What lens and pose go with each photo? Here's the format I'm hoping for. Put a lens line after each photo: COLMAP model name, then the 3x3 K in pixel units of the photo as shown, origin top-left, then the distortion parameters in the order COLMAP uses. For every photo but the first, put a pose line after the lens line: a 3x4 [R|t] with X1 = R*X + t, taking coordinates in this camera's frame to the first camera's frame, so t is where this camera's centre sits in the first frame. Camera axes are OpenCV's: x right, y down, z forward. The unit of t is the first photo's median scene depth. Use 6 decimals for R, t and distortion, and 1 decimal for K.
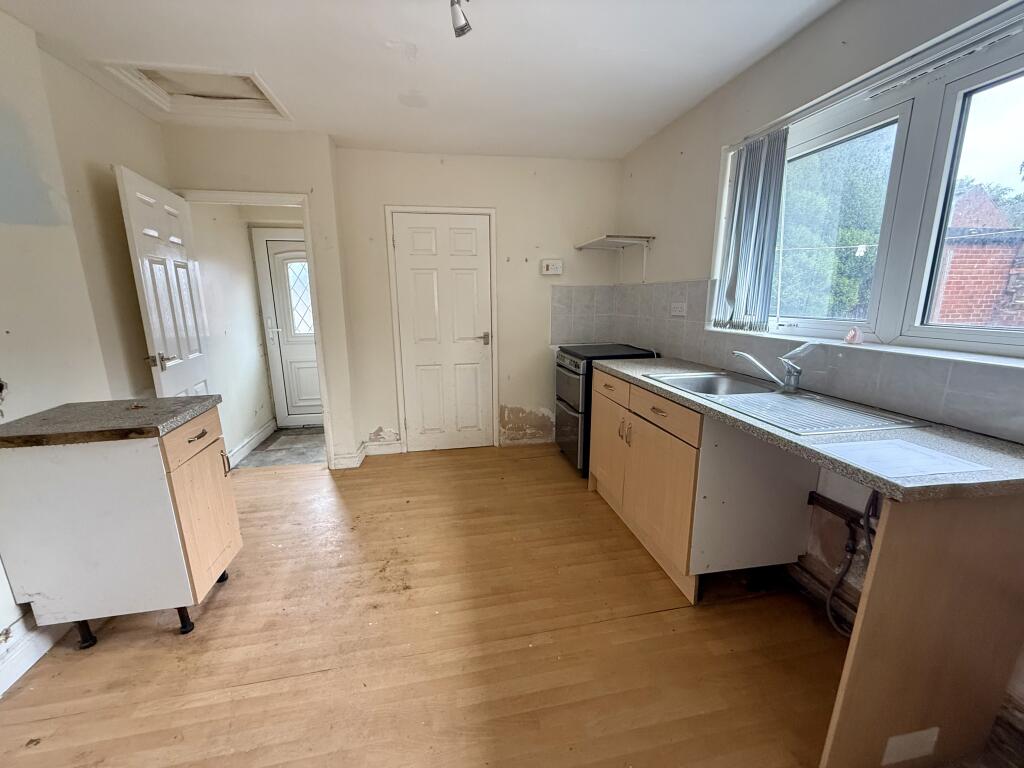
lens RADIAL K [[407.4, 0, 508.0], [0, 407.4, 385.3], [0, 0, 1]] dist [-0.001847, -0.000628]
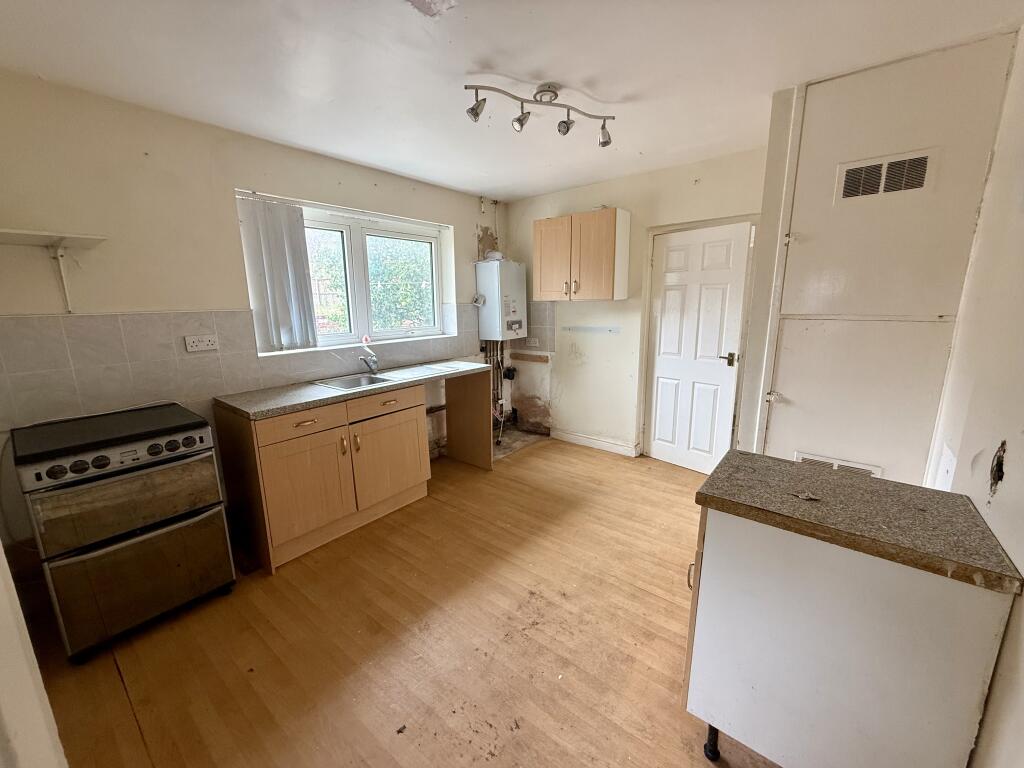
lens RADIAL K [[407.4, 0, 509.1], [0, 407.4, 381.6], [0, 0, 1]] dist [-0.001847, -0.000628]
pose [[-0.653702, -0.130241, 0.745460, -0.699094], [0.184723, 0.927817, 0.324087, -0.282802], [-0.733861, 0.349560, -0.582457, 1.100081]]
